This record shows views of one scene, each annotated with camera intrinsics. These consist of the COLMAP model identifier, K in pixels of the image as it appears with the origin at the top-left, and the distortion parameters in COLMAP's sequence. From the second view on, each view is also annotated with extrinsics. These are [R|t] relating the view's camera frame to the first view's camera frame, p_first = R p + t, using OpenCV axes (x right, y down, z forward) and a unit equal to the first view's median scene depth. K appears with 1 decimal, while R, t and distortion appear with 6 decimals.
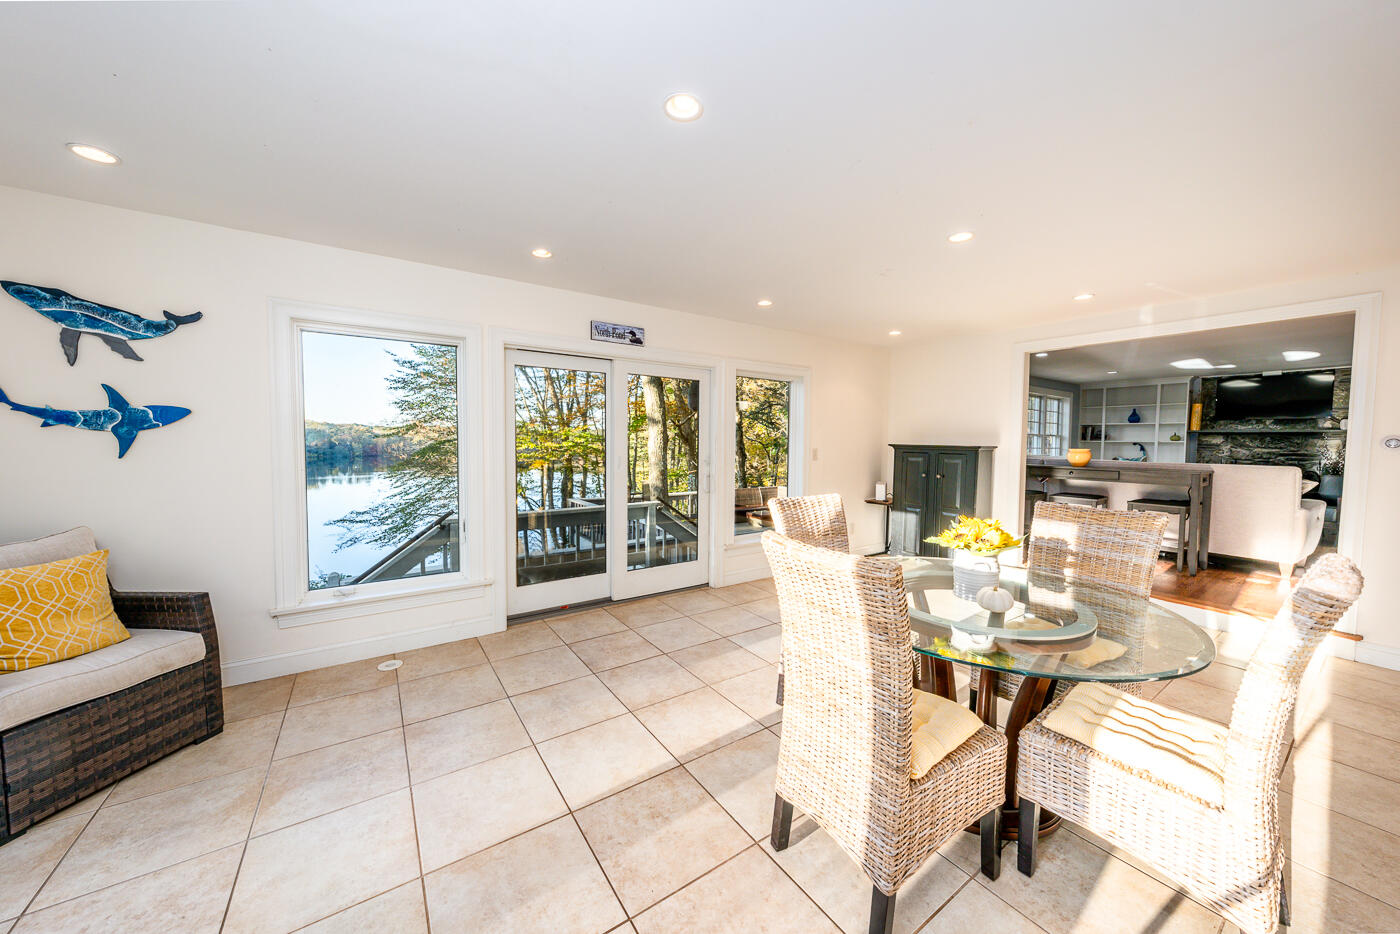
lens RADIAL K [[485.7, 0, 708.5], [0, 485.7, 463.9], [0, 0, 1]] dist [-0.001523, 0.000480]
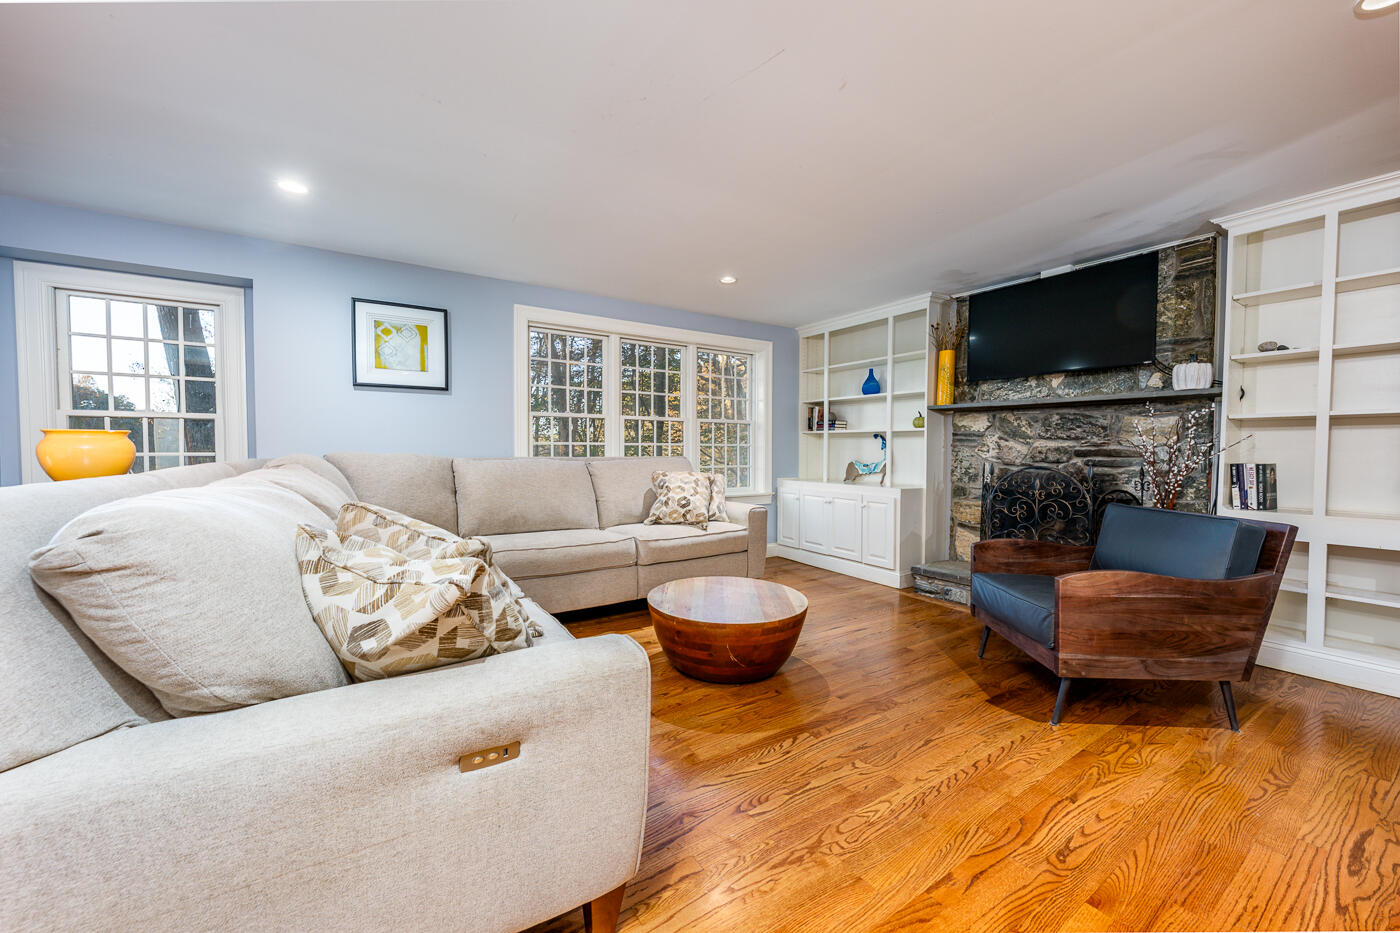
lens RADIAL K [[540.4, 0, 702.9], [0, 540.4, 461.1], [0, 0, 1]] dist [-0.002812, -0.000253]
pose [[0.999212, -0.008920, -0.038667, 1.482402], [0.008244, 0.999811, -0.017614, -0.009747], [0.038817, 0.017282, 0.999097, 0.855007]]
